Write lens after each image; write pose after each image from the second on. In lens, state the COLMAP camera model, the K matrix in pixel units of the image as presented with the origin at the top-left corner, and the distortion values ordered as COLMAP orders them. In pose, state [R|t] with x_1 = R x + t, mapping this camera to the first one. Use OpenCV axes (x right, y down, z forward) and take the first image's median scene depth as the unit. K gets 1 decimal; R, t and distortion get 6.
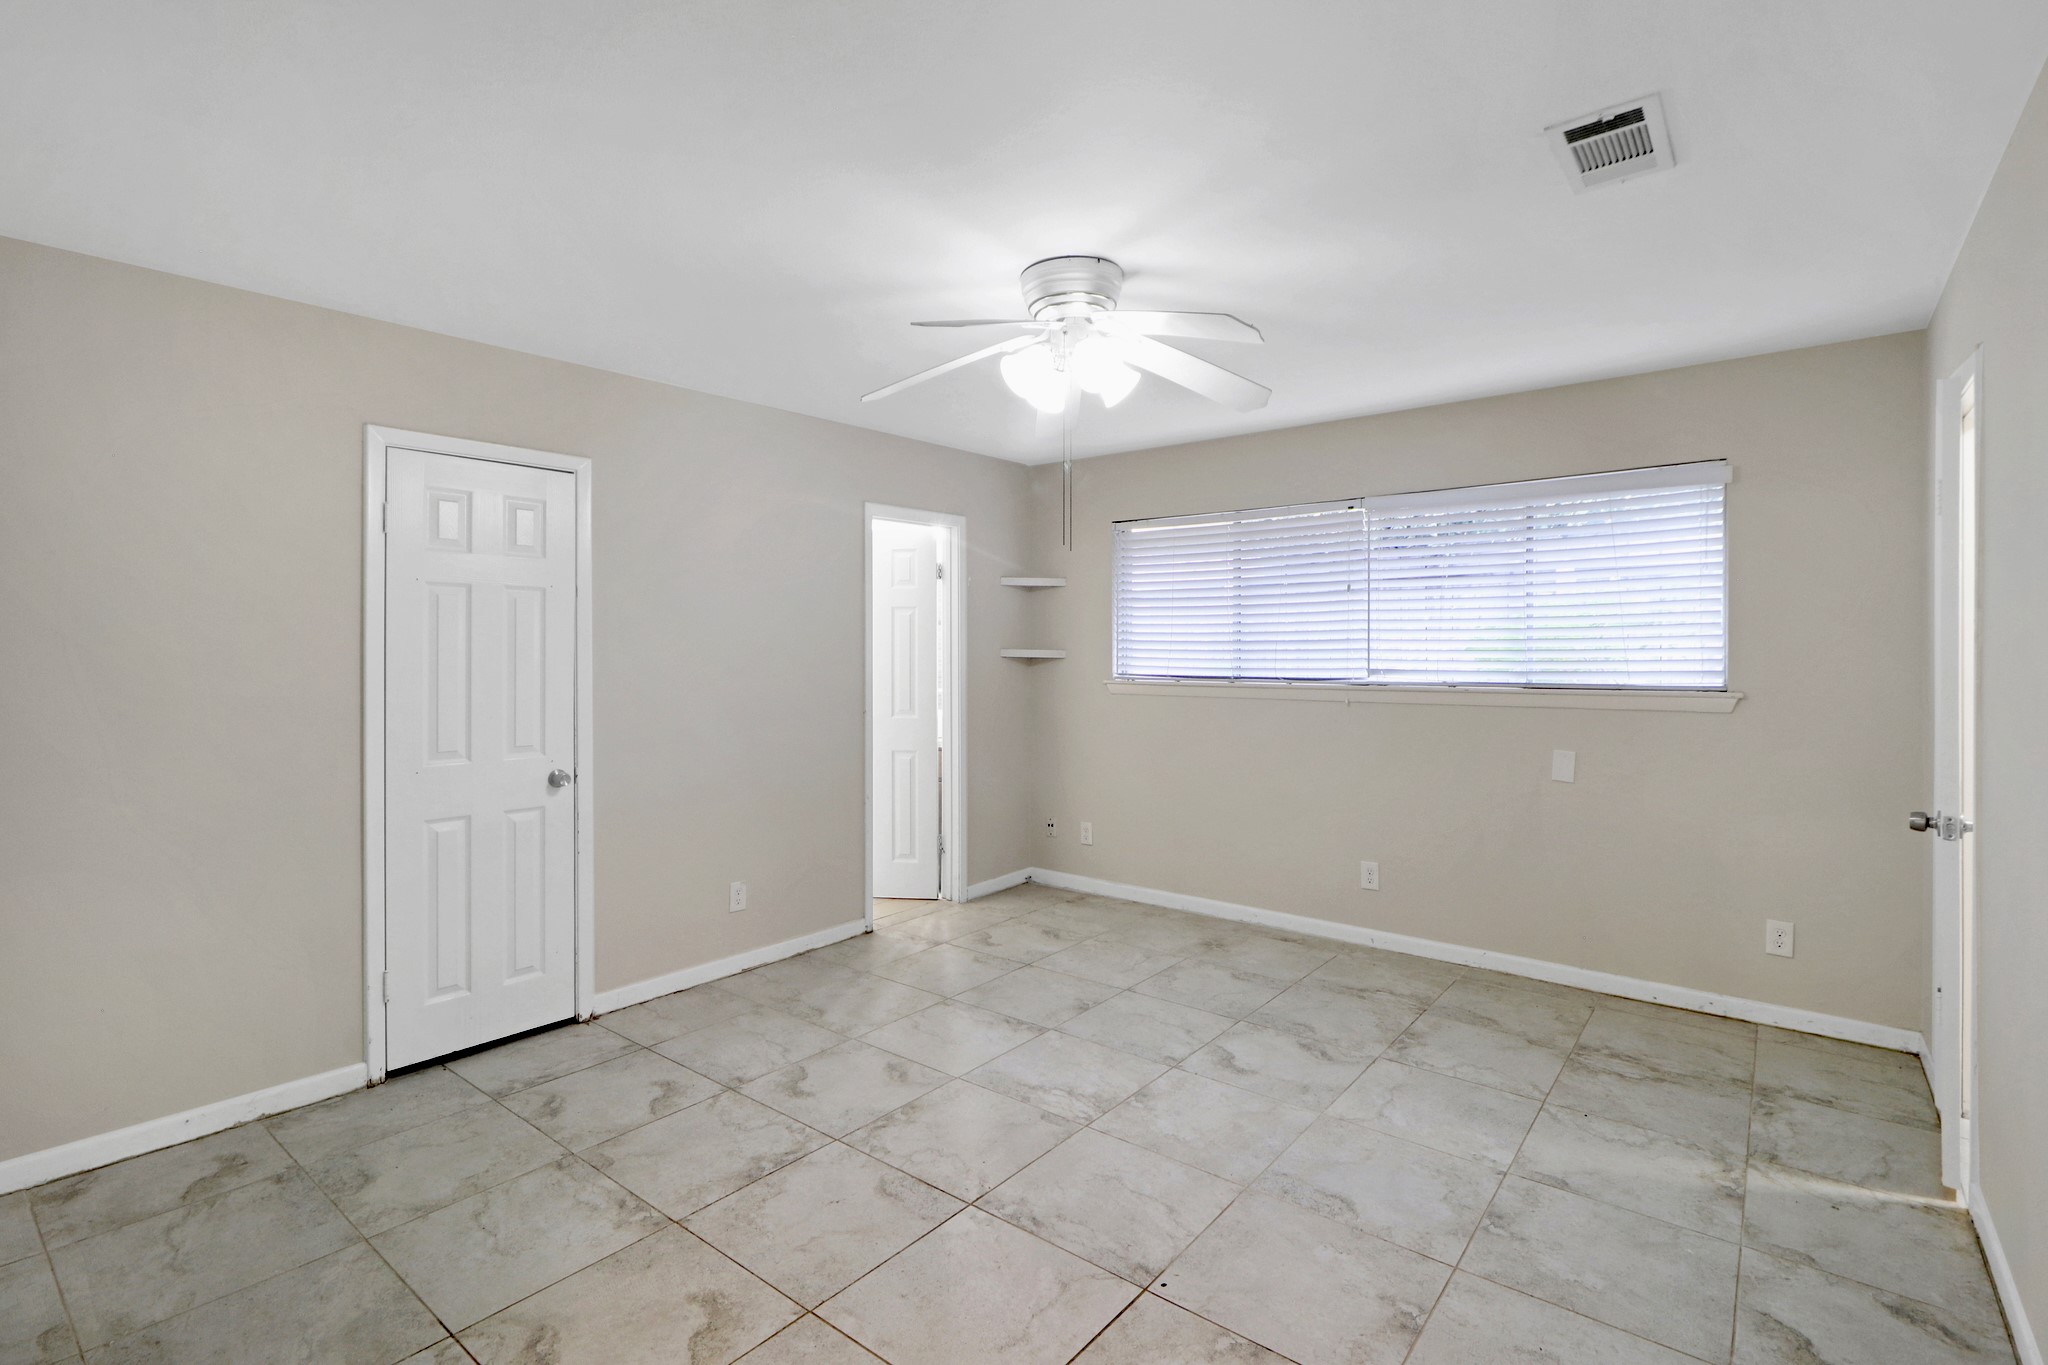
lens RADIAL K [[948.8, 0, 1026.8], [0, 948.8, 651.8], [0, 0, 1]] dist [0.029075, -0.022503]
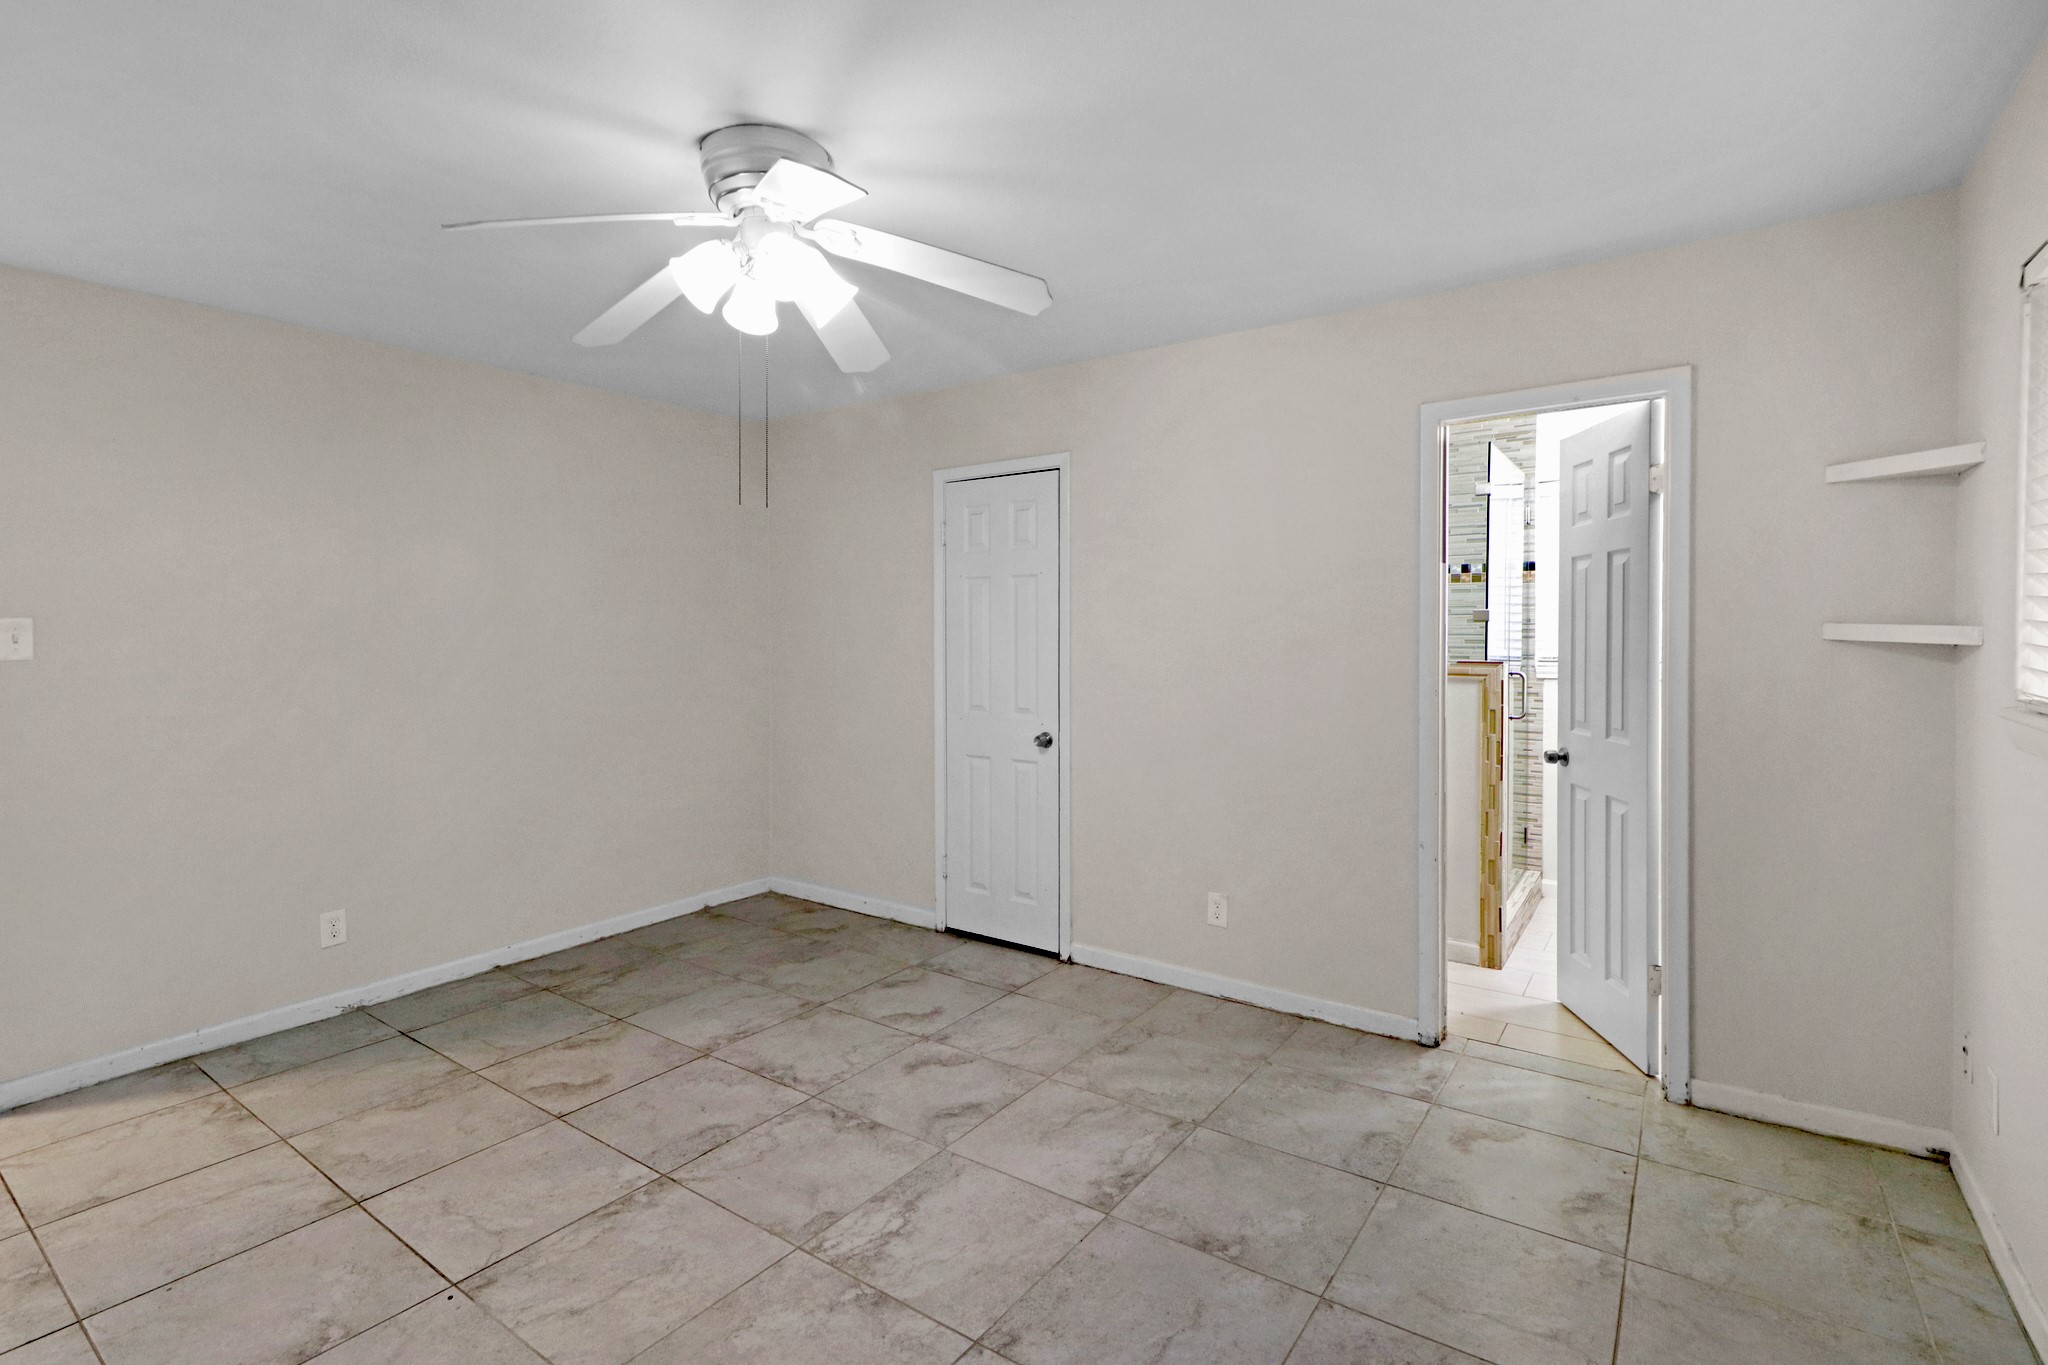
lens RADIAL K [[976.6, 0, 1017.2], [0, 976.6, 638.8], [0, 0, 1]] dist [0.003634, -0.000452]
pose [[0.058098, 0.012153, -0.998237, 0.779947], [0.001784, 0.999923, 0.012277, -0.004072], [0.998309, -0.002494, 0.058072, 1.031521]]
